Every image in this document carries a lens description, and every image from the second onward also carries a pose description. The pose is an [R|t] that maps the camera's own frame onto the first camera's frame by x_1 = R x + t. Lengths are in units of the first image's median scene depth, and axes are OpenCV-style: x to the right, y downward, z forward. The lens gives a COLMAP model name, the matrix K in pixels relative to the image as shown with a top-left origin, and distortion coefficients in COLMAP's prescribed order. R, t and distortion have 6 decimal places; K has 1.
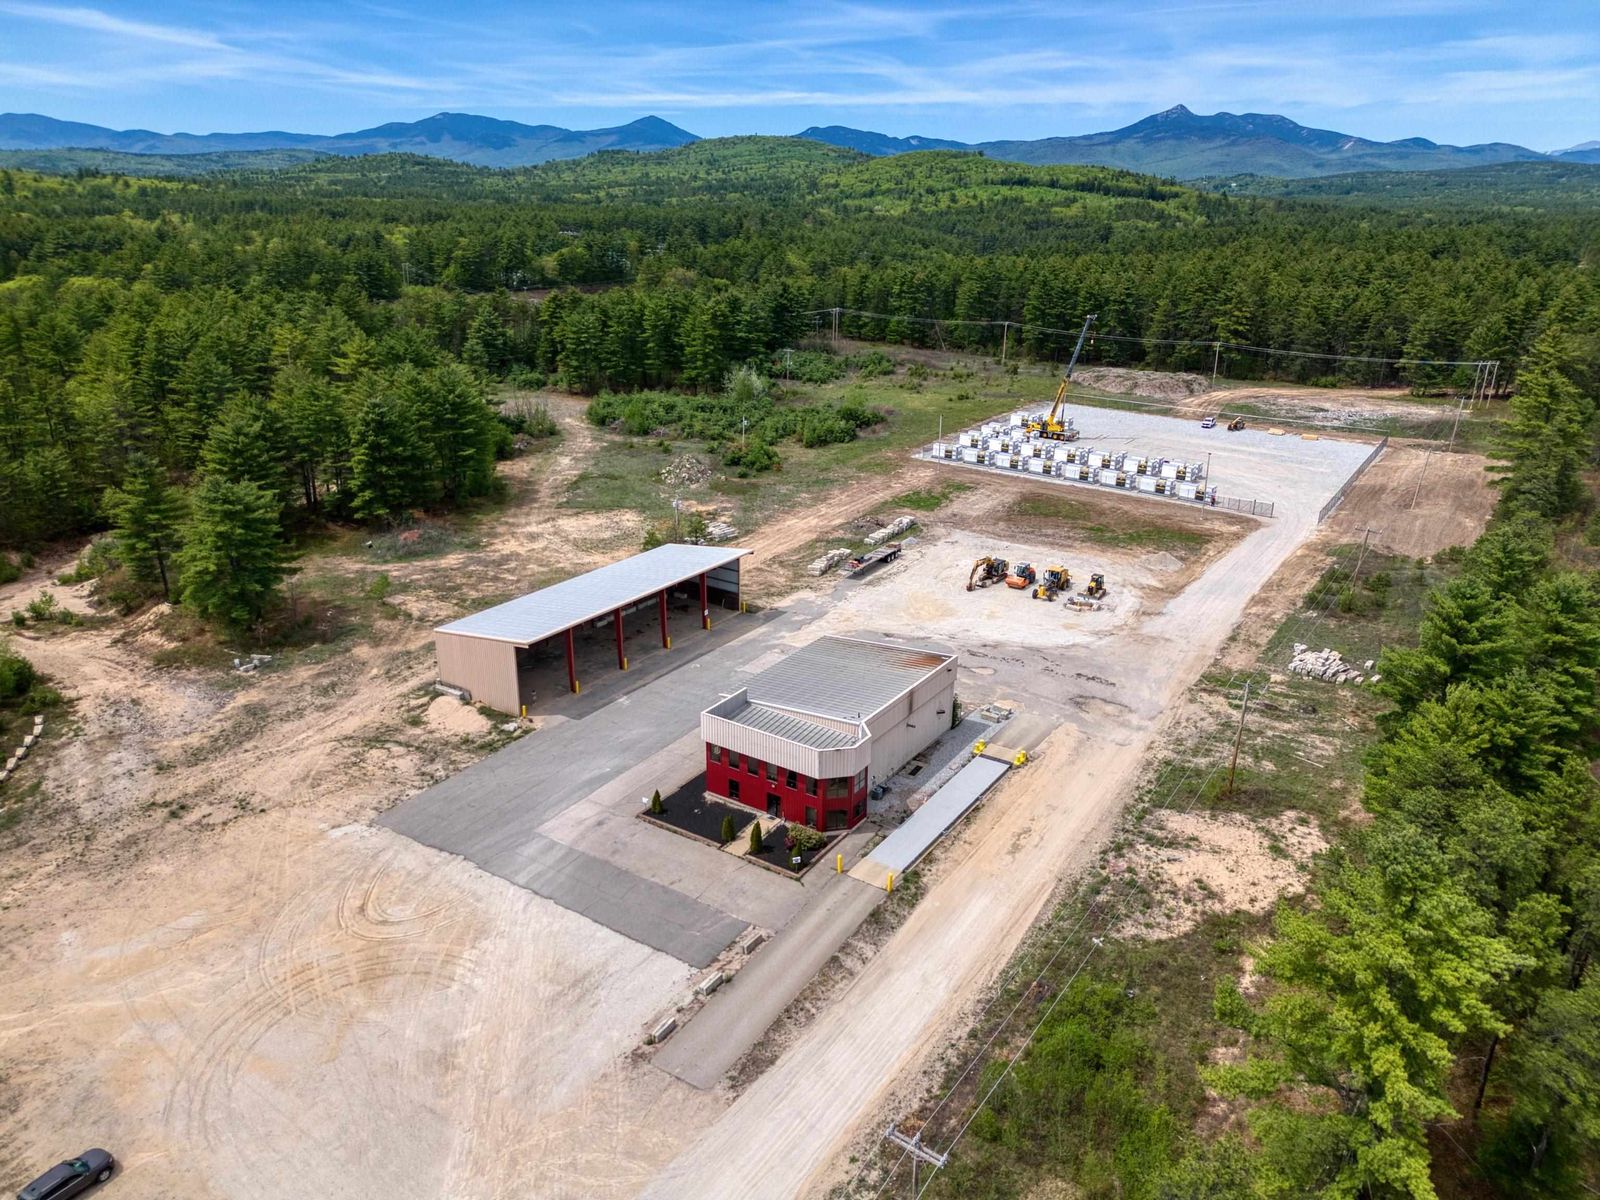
lens RADIAL K [[1114.2, 0, 799.6], [0, 1114.2, 604.0], [0, 0, 1]] dist [0.086984, -0.086202]
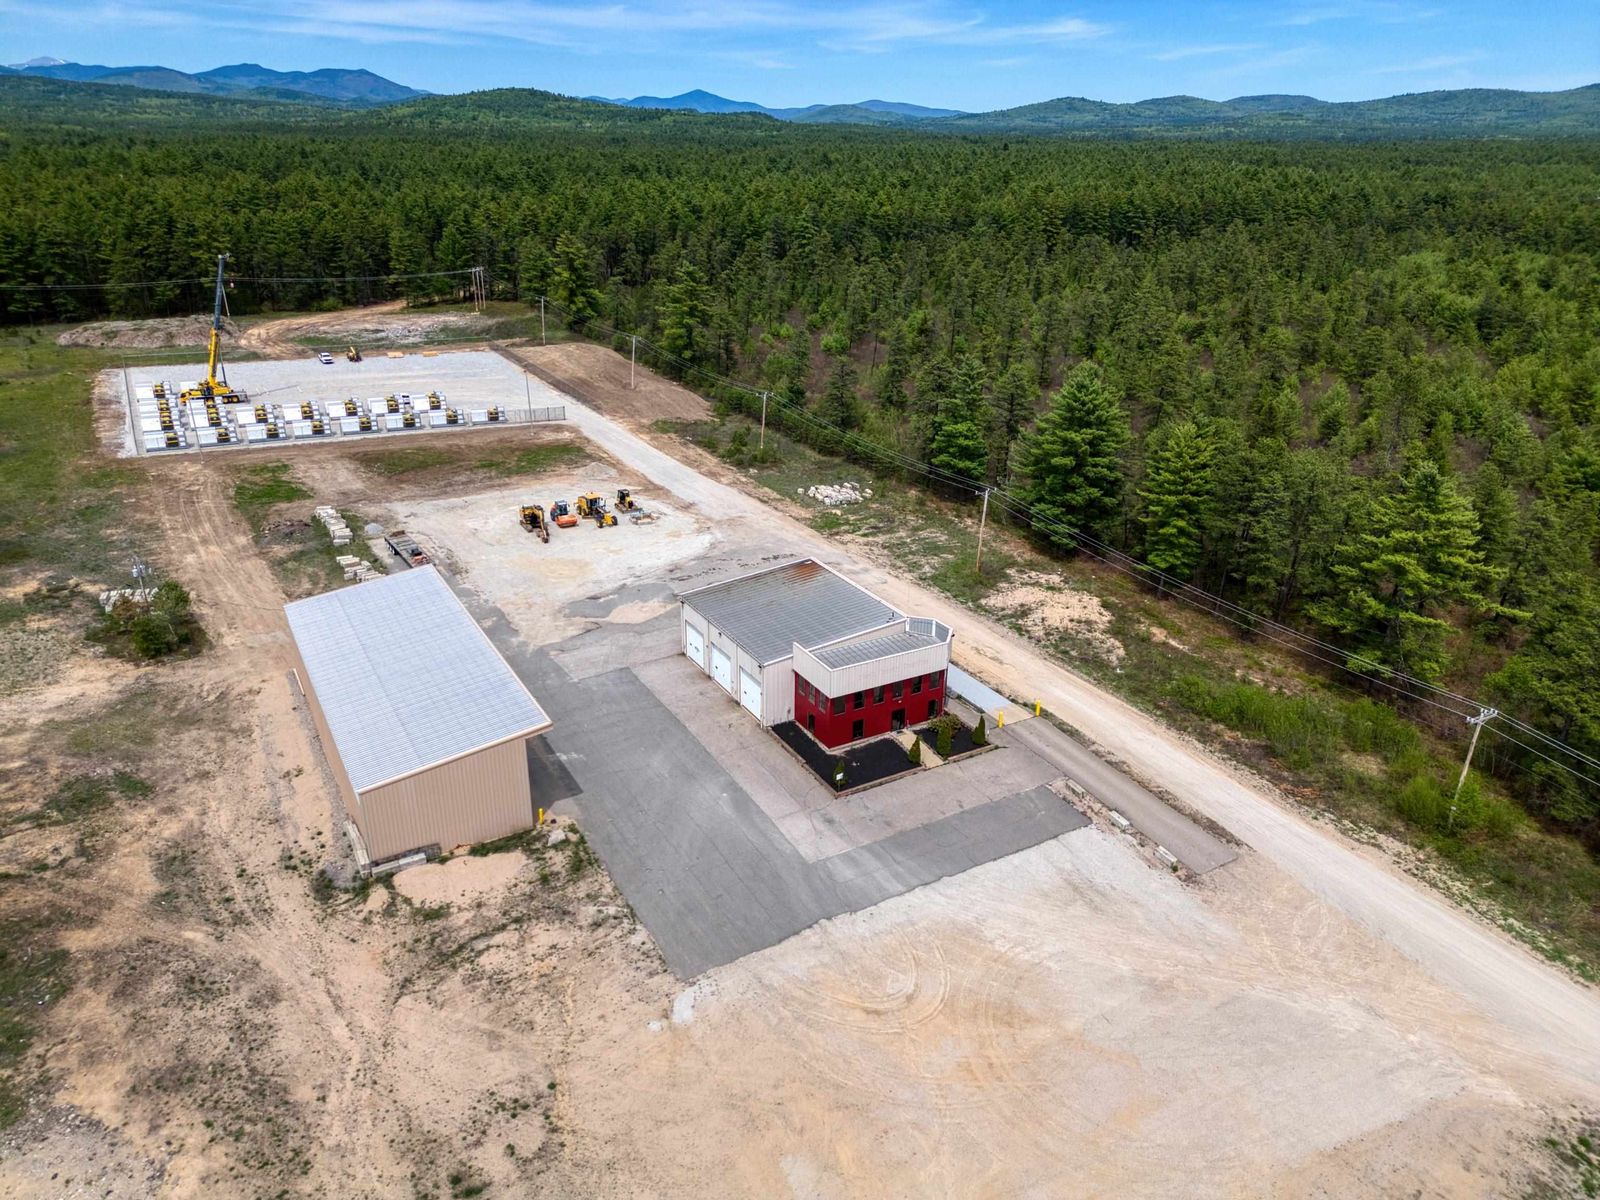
lens RADIAL K [[1114.2, 0, 799.6], [0, 1114.2, 604.0], [0, 0, 1]] dist [0.086984, -0.086202]
pose [[0.443738, -0.354455, 0.823079, -0.729055], [0.302562, 0.923780, 0.234705, -0.159444], [-0.843536, 0.144885, 0.517161, 0.427756]]
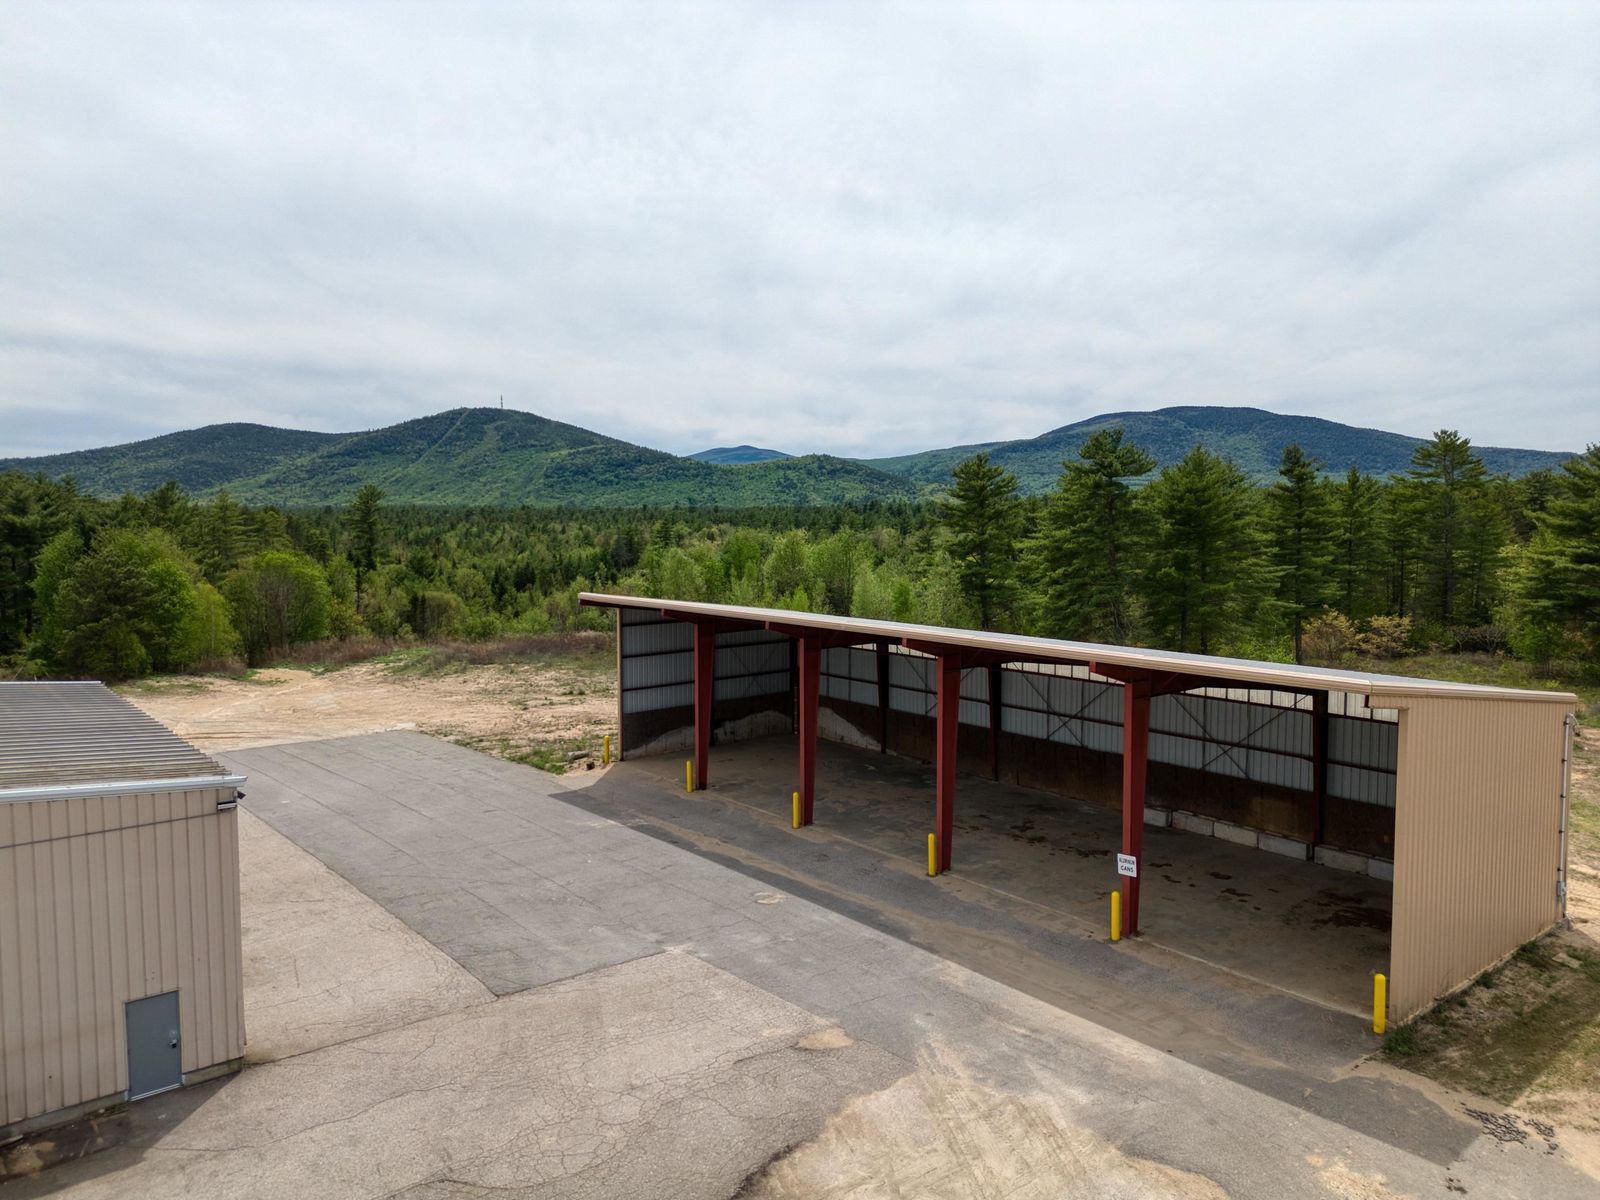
lens RADIAL K [[1114.2, 0, 799.6], [0, 1114.2, 604.0], [0, 0, 1]] dist [0.086984, -0.086202]
pose [[-0.284134, 0.069565, -0.956258, 0.196526], [-0.334870, 0.927354, 0.166963, -0.073770], [0.898404, 0.367661, -0.240198, 1.148980]]
